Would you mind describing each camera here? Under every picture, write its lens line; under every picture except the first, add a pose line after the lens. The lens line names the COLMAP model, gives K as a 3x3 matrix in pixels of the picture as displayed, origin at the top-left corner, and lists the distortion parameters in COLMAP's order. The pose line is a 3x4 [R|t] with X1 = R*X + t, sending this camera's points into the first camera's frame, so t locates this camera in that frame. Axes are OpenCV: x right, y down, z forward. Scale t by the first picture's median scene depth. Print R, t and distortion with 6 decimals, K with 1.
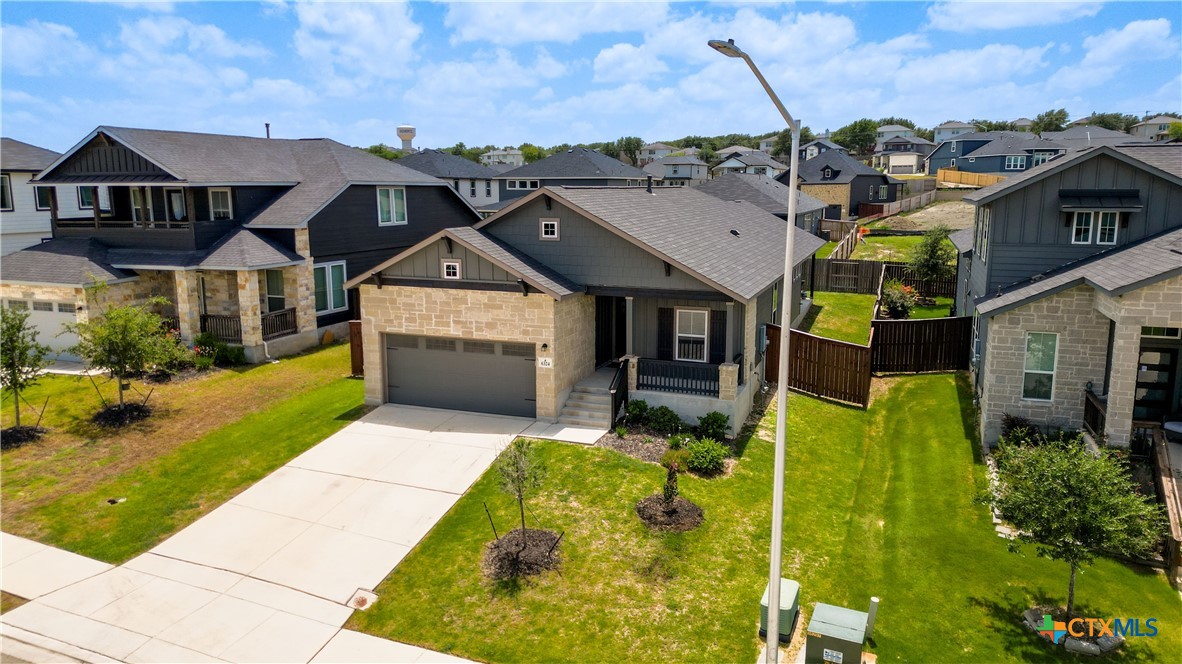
lens RADIAL K [[828.7, 0, 591.0], [0, 828.7, 332.0], [0, 0, 1]] dist [0.064513, -0.076600]
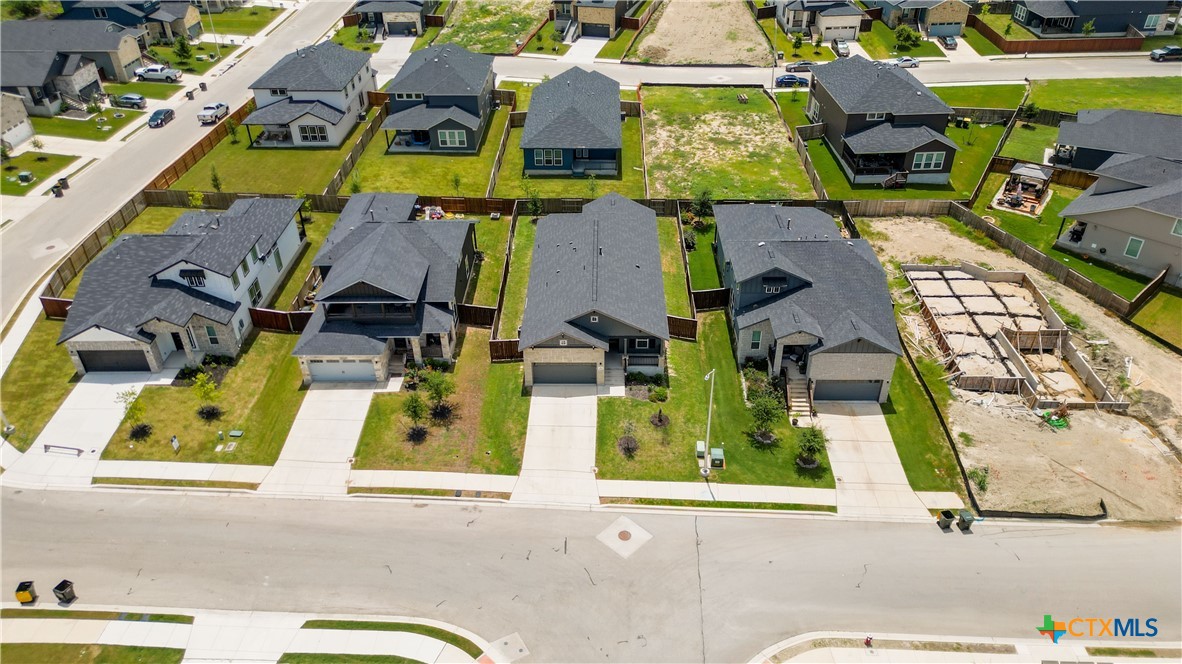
lens RADIAL K [[824.2, 0, 591.0], [0, 824.2, 332.0], [0, 0, 1]] dist [0.073523, -0.068829]
pose [[0.941470, -0.194604, 0.275253, -0.824789], [0.066211, 0.907385, 0.415054, -1.225968], [-0.330531, -0.372535, 0.867160, -1.352542]]
